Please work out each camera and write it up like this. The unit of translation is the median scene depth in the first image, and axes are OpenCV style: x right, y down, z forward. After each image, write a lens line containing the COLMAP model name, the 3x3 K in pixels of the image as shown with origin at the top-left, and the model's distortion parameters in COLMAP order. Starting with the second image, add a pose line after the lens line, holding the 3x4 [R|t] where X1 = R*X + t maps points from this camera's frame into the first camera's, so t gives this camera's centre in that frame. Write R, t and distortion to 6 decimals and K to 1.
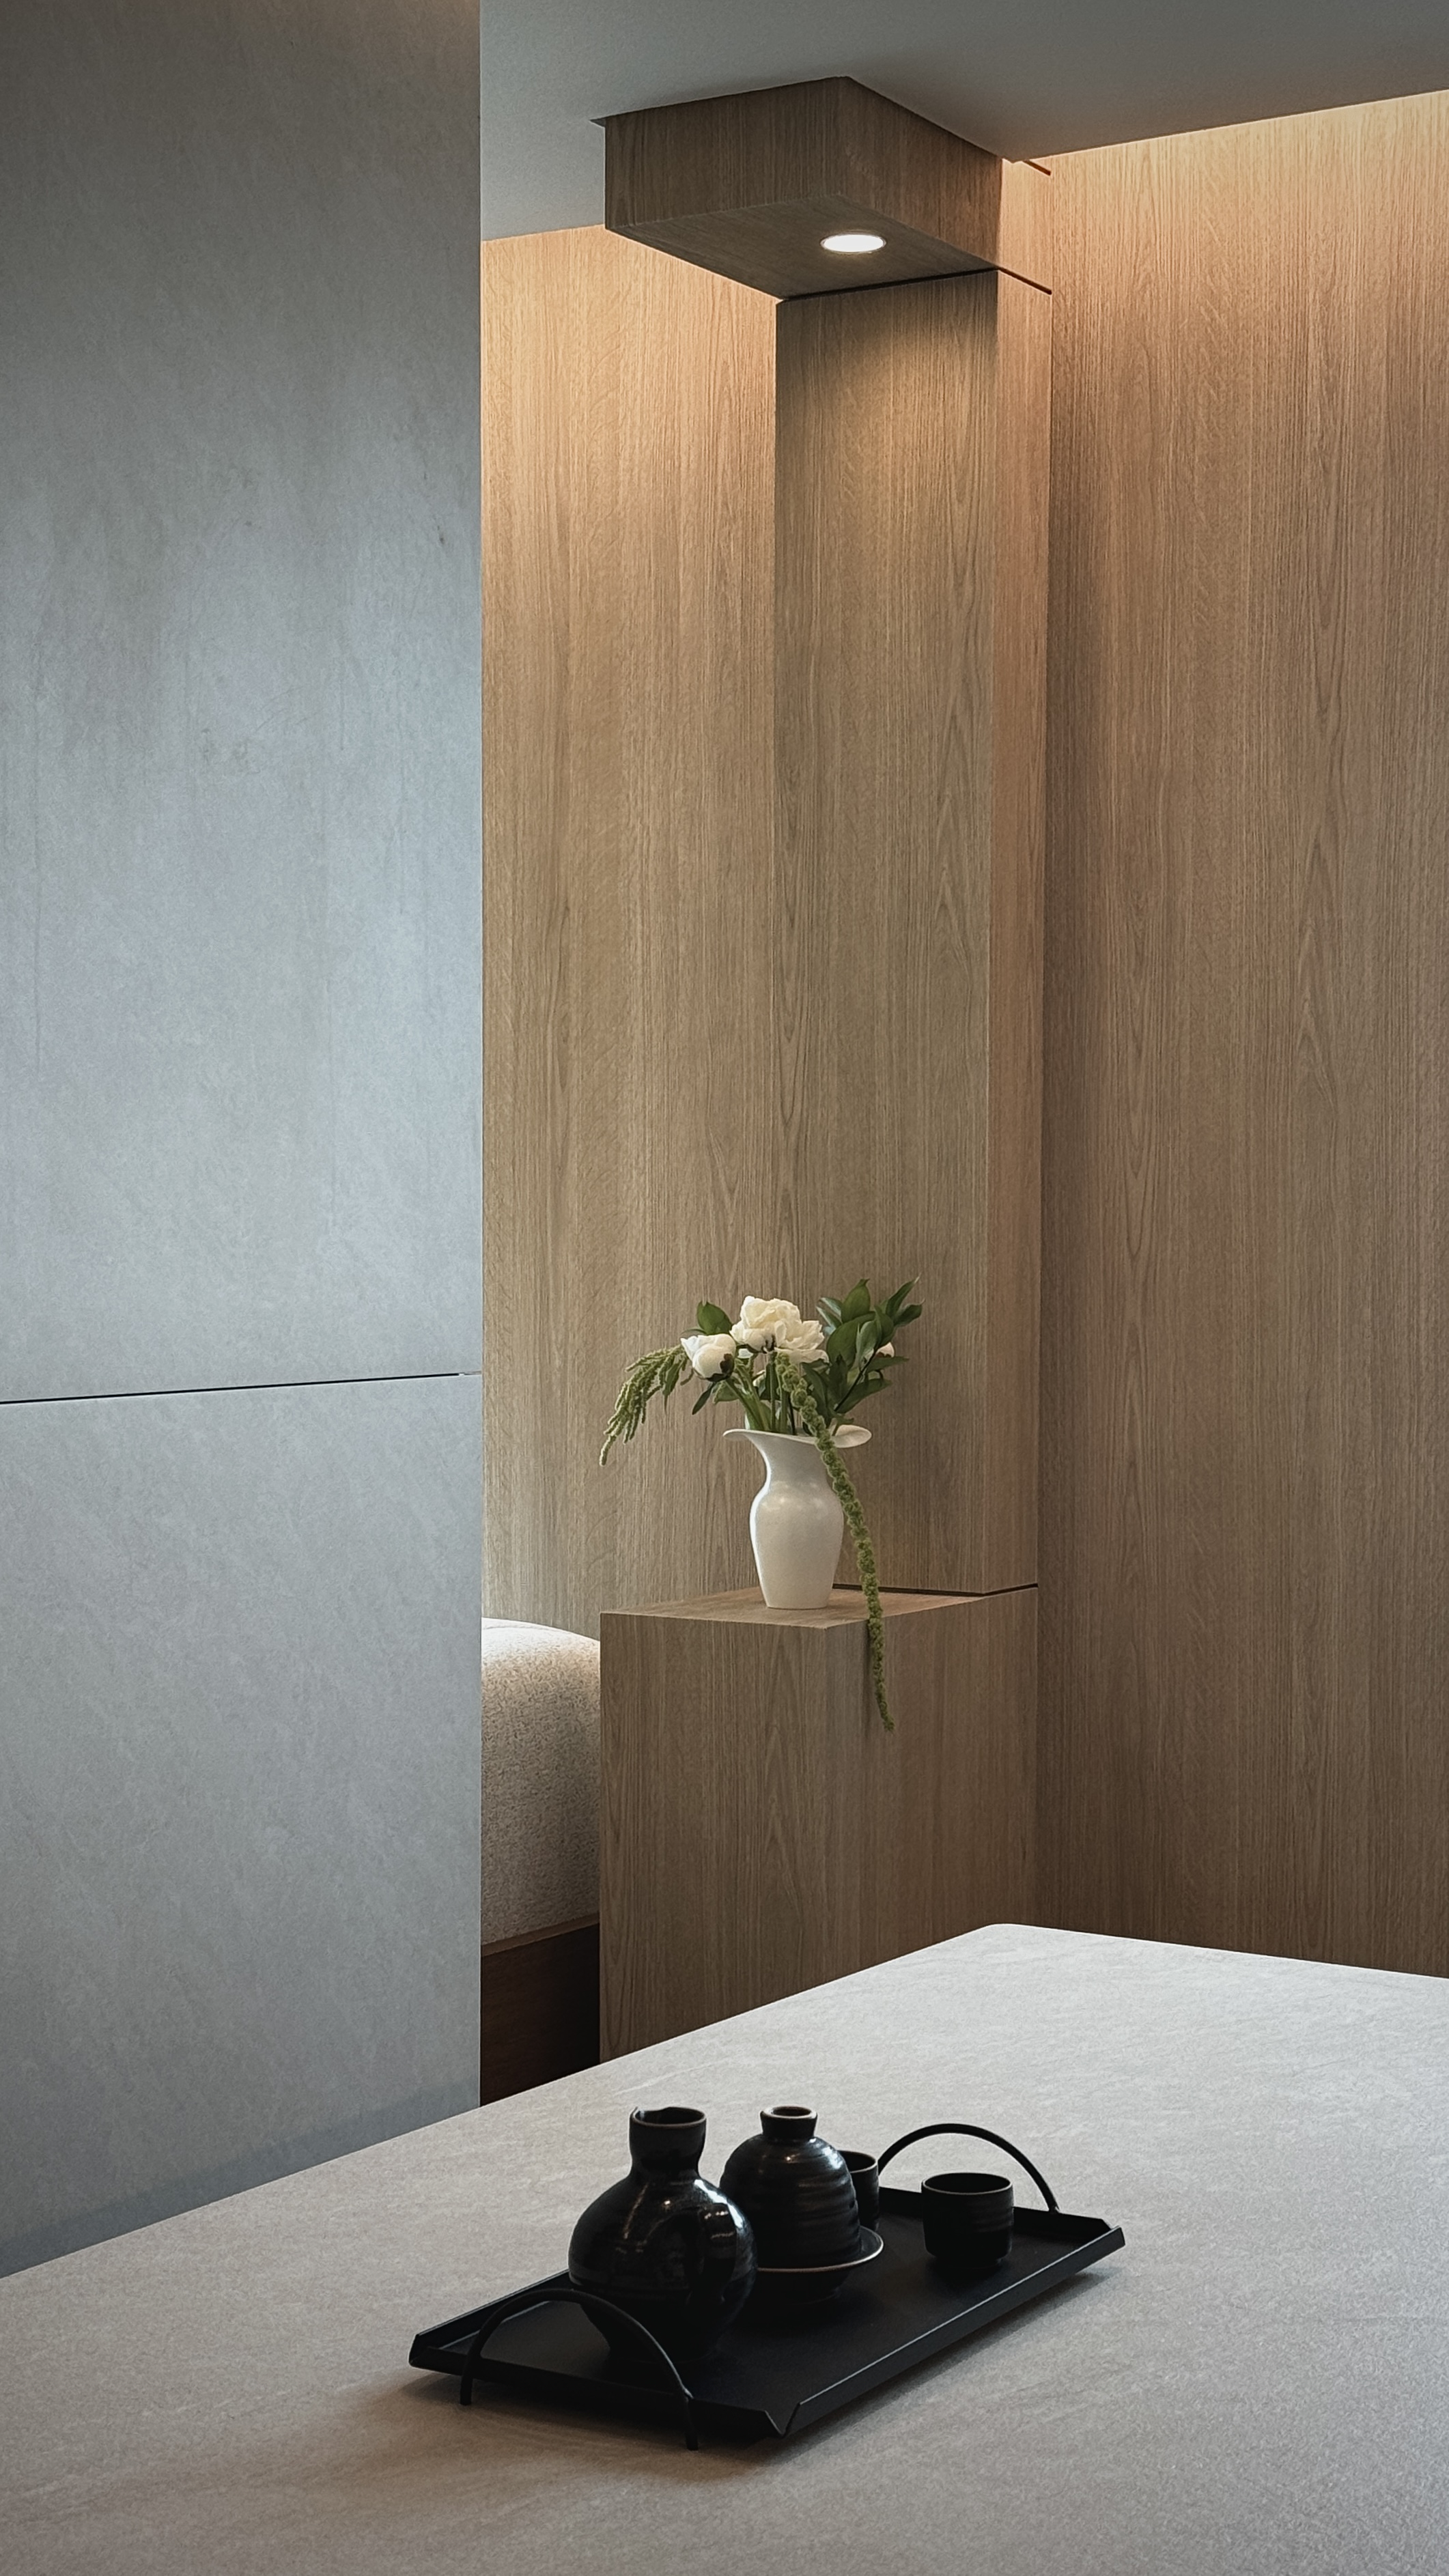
lens RADIAL K [[3763.2, 0, 724.5], [0, 3763.2, 1288.0], [0, 0, 1]] dist [0.025045, 0.035092]
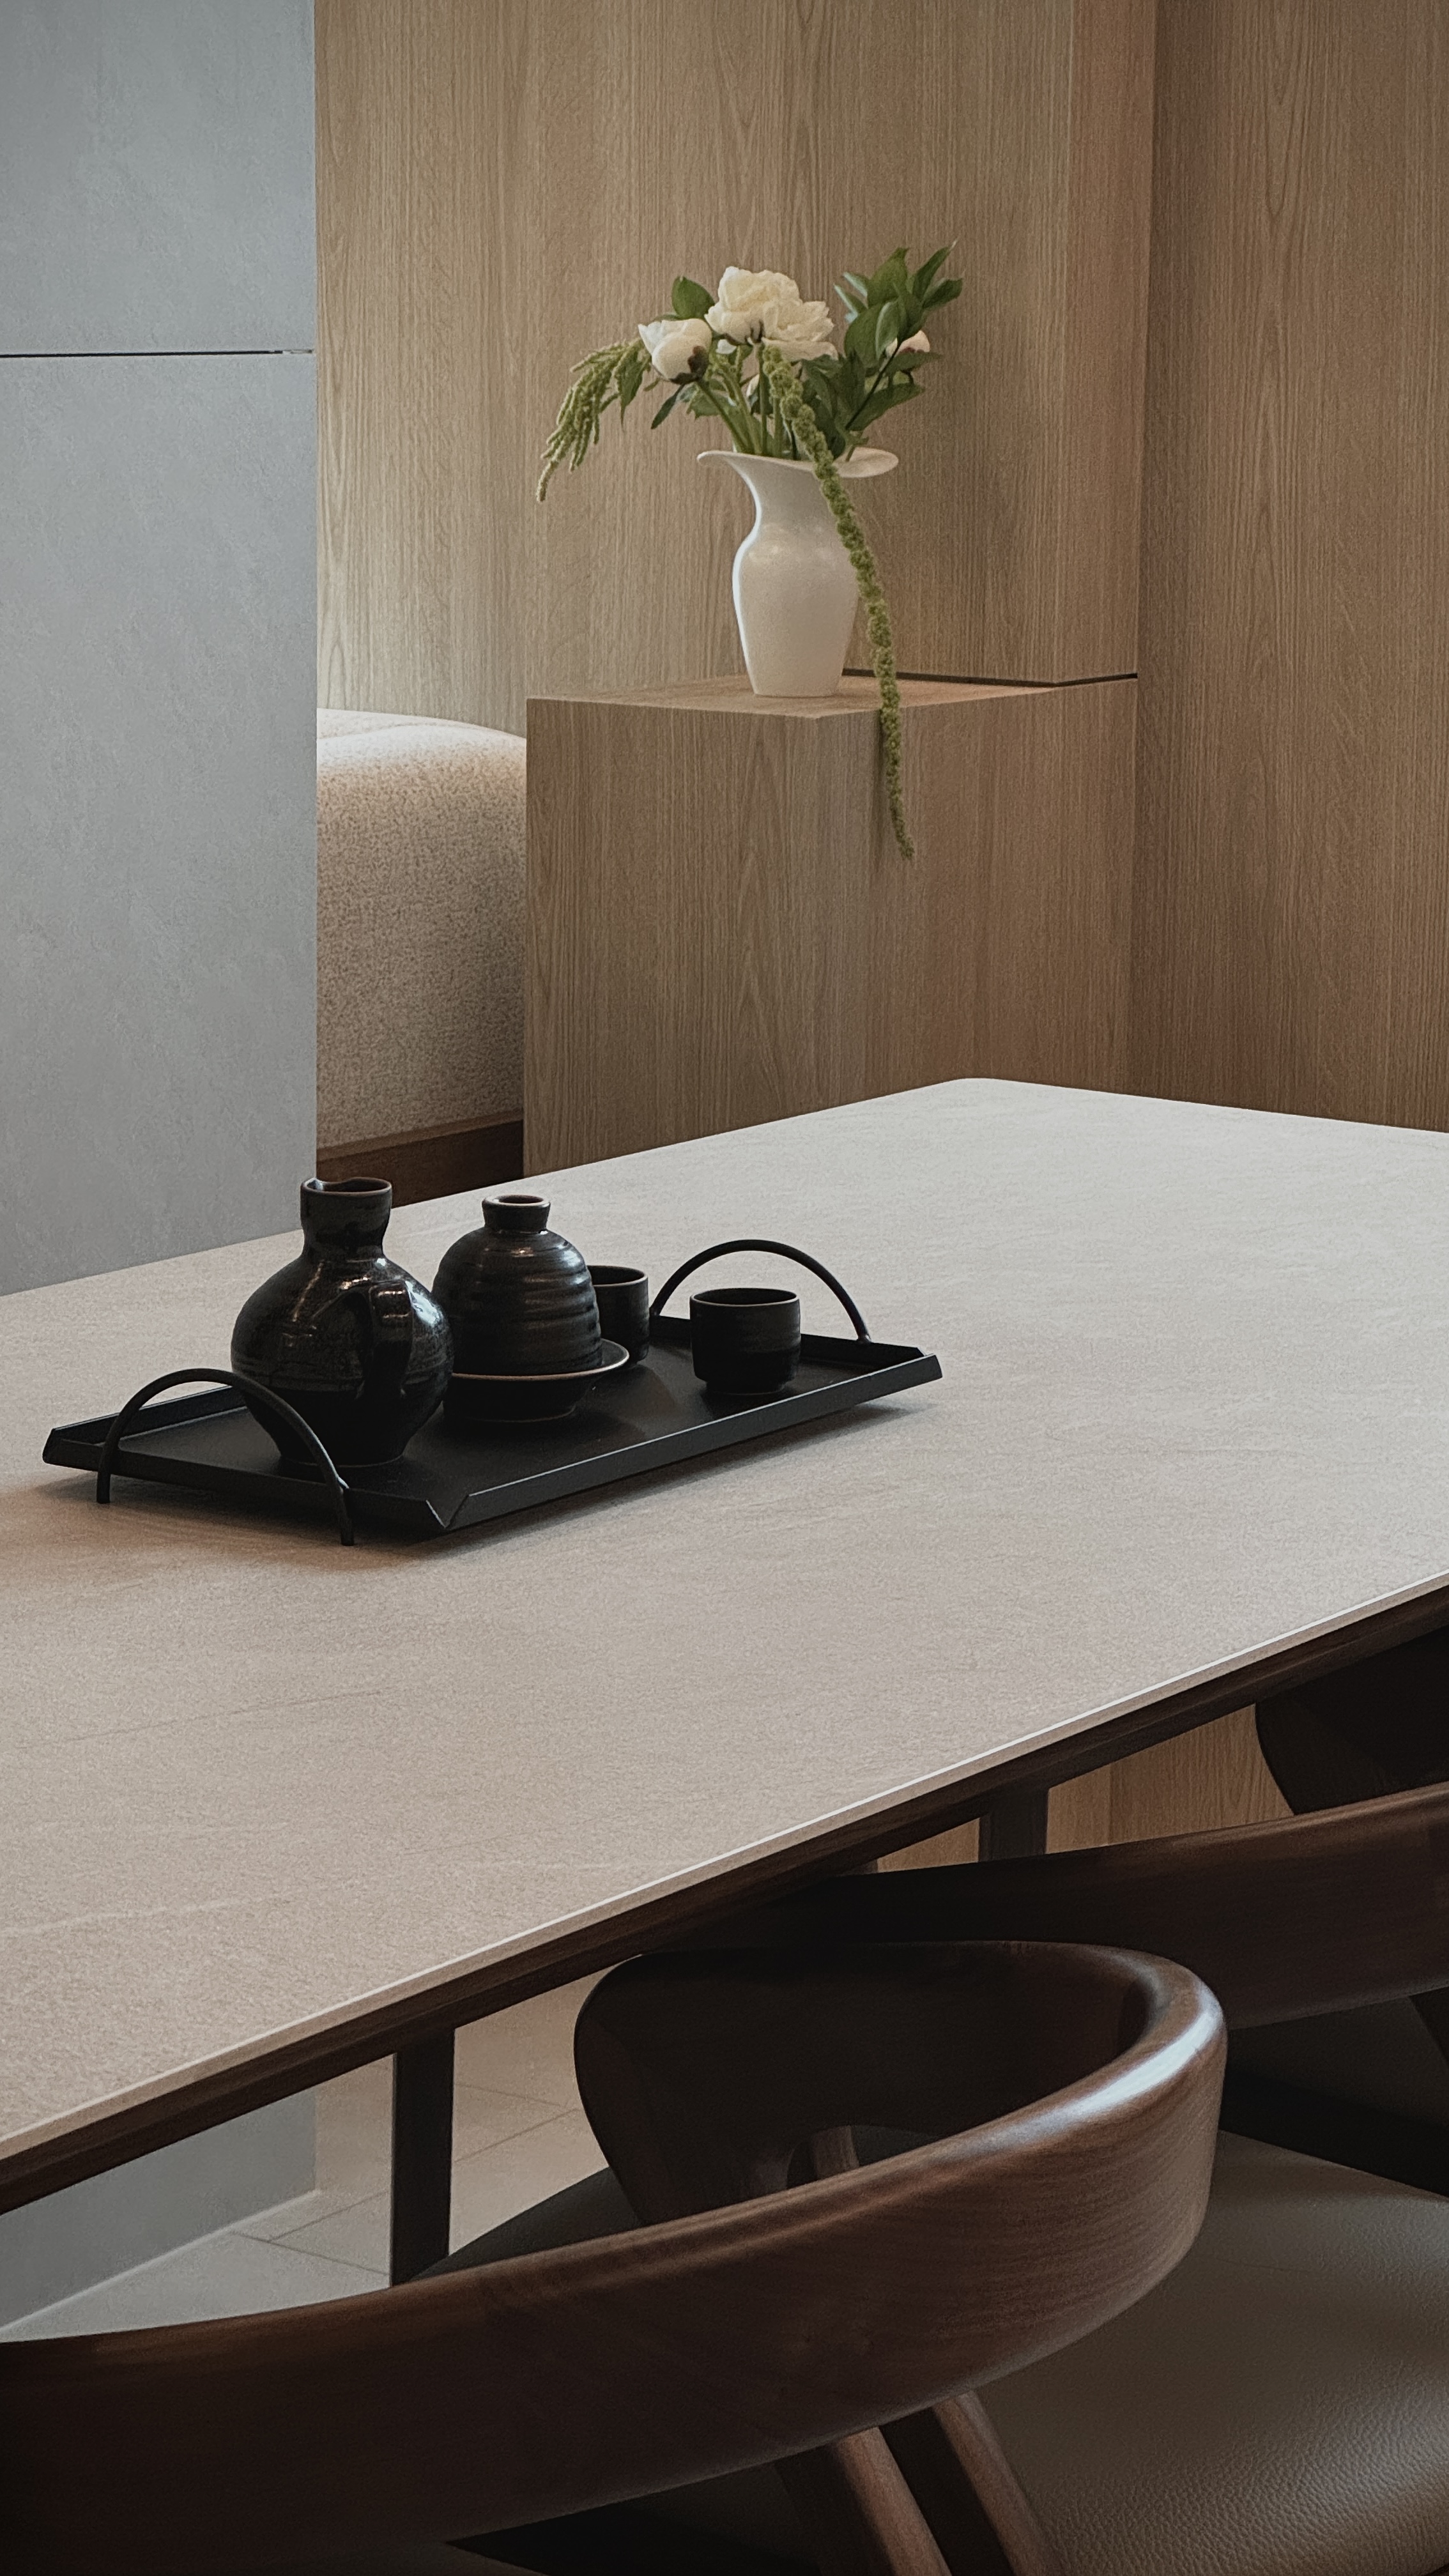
lens RADIAL K [[5720.3, 0, 775.9], [0, 5720.3, 1286.8], [0, 0, 1]] dist [-0.120526, 4.098007]
pose [[0.998852, 0.017236, -0.044690, 0.068352], [-0.009694, 0.986449, 0.163783, 0.015441], [0.046907, -0.163162, 0.985484, -0.129753]]
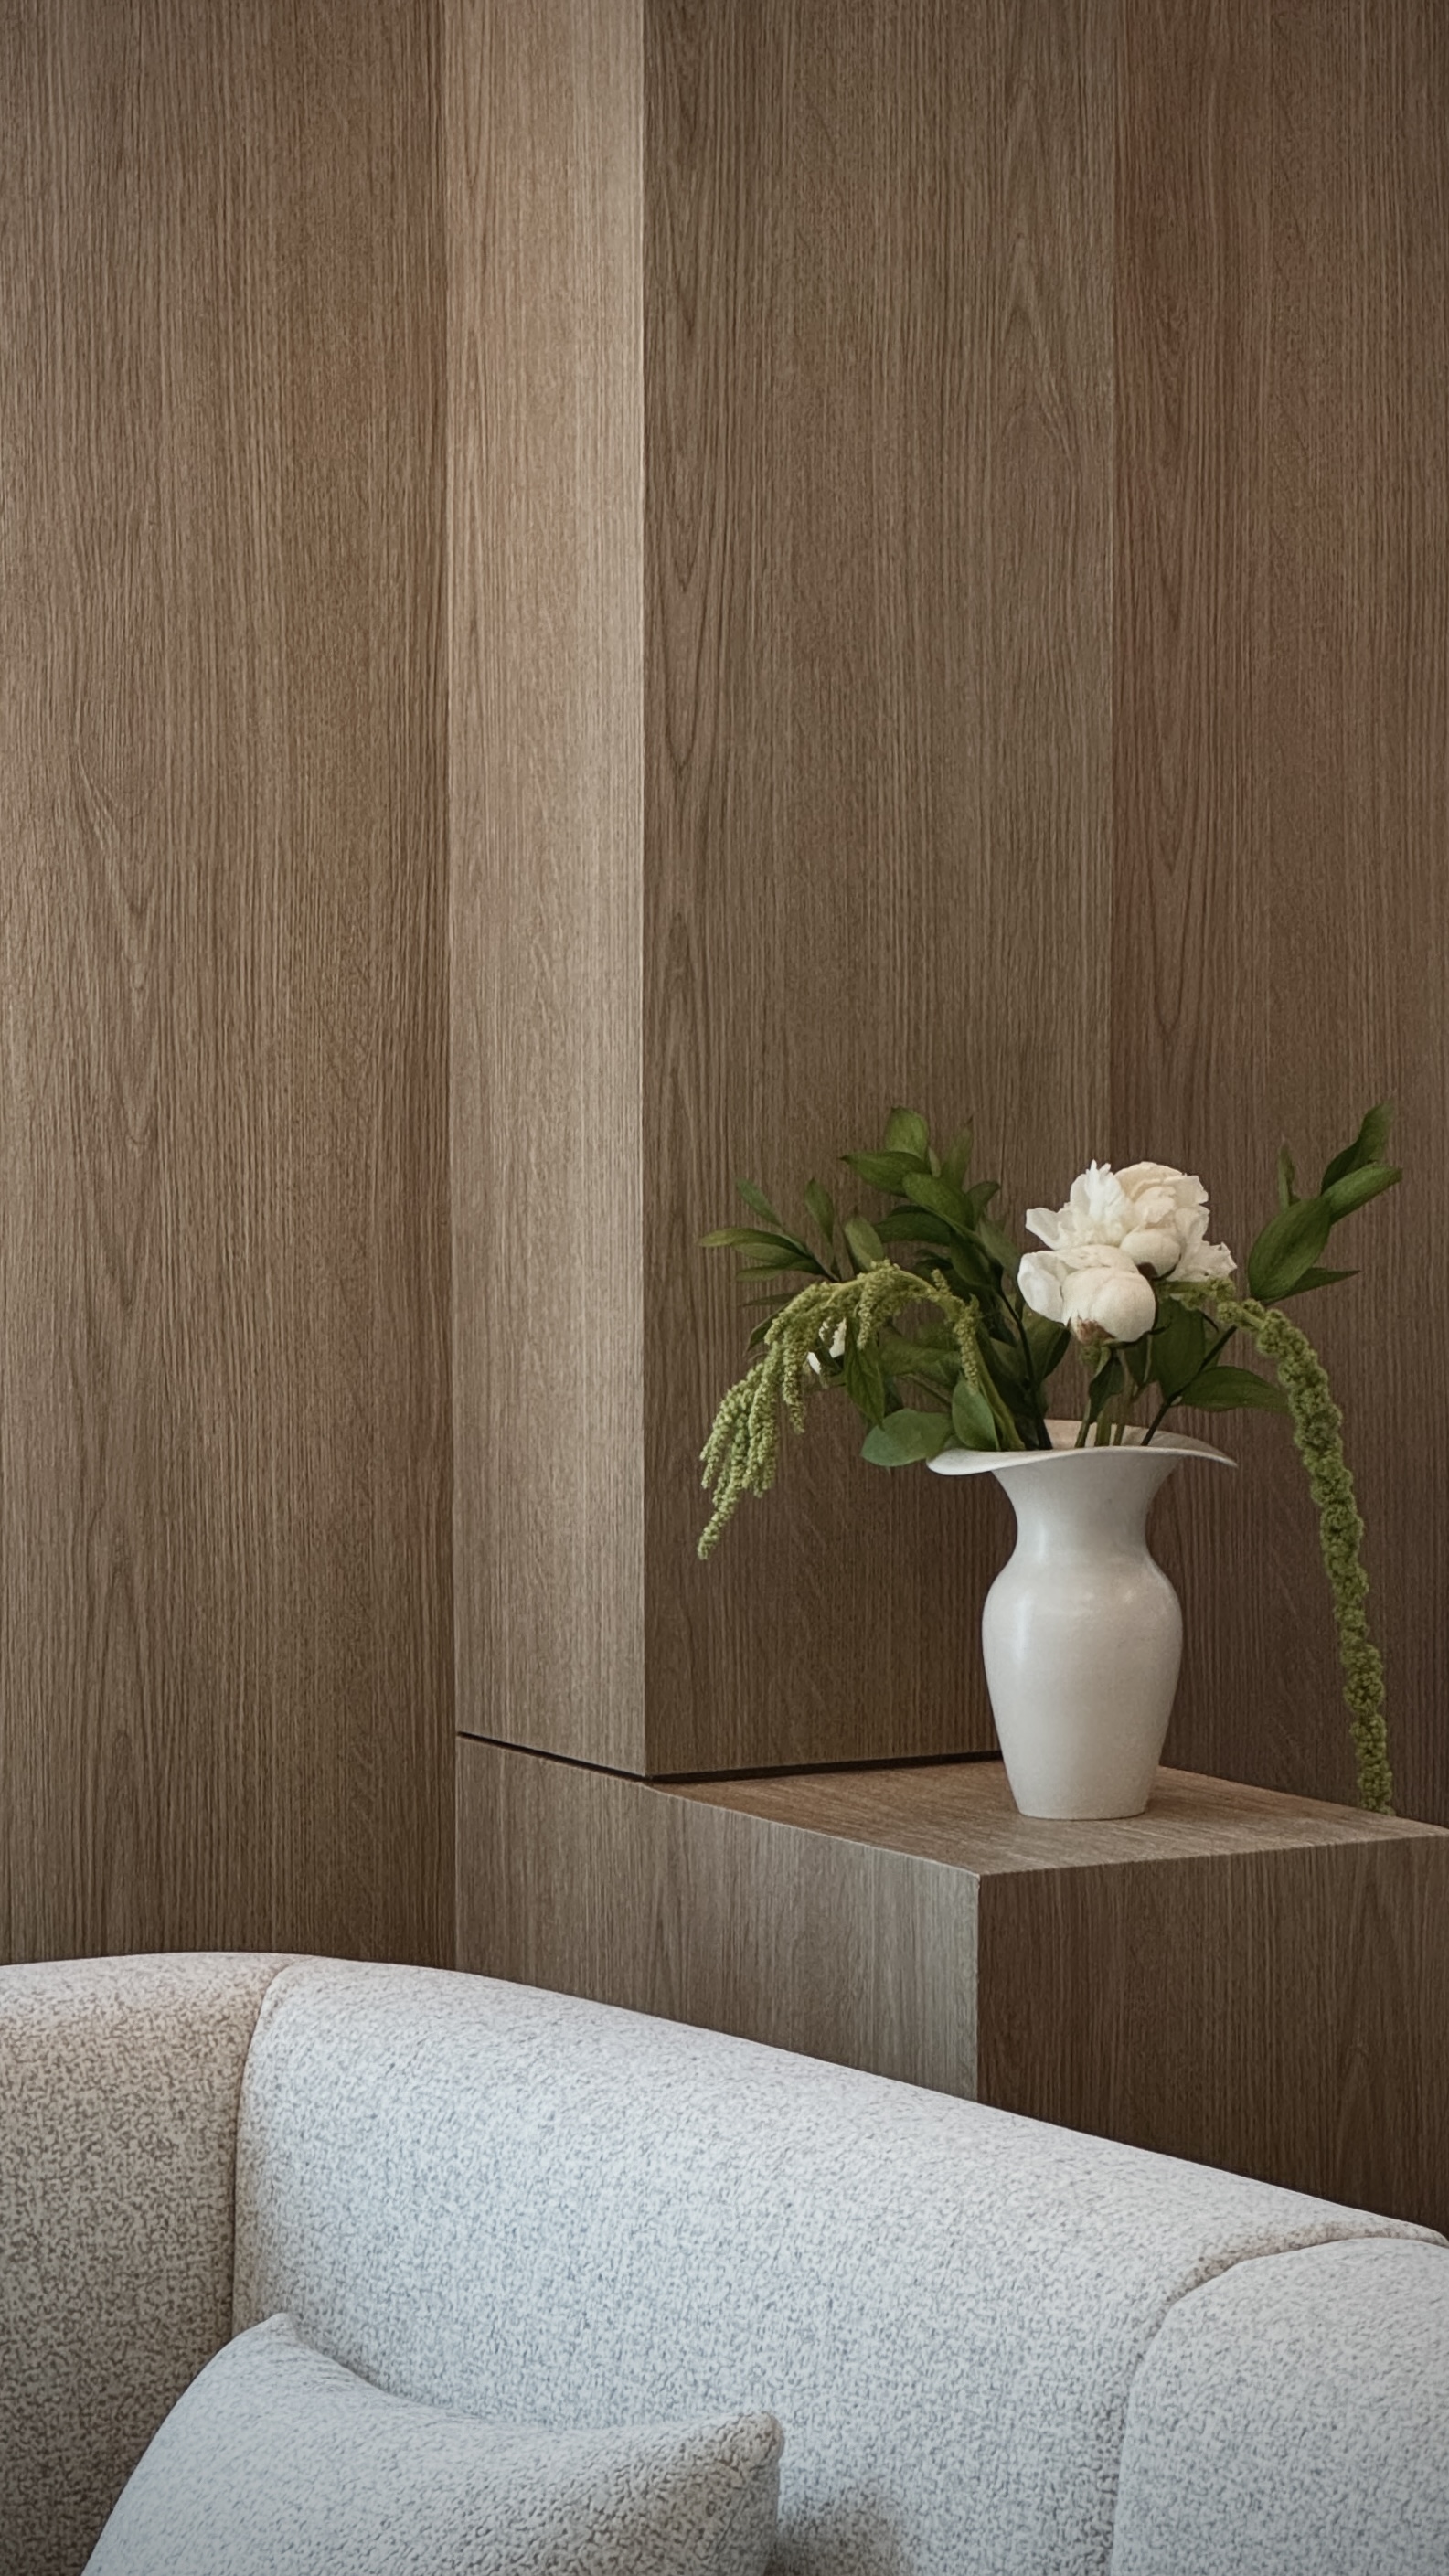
lens RADIAL K [[8275.2, 0, 724.5], [0, 8275.2, 1288.0], [0, 0, 1]] dist [-0.167945, -0.678277]
pose [[0.476673, -0.070245, 0.876270, -0.908759], [0.018049, 0.997374, 0.070135, -0.054290], [-0.878896, -0.017616, 0.476689, 0.552298]]
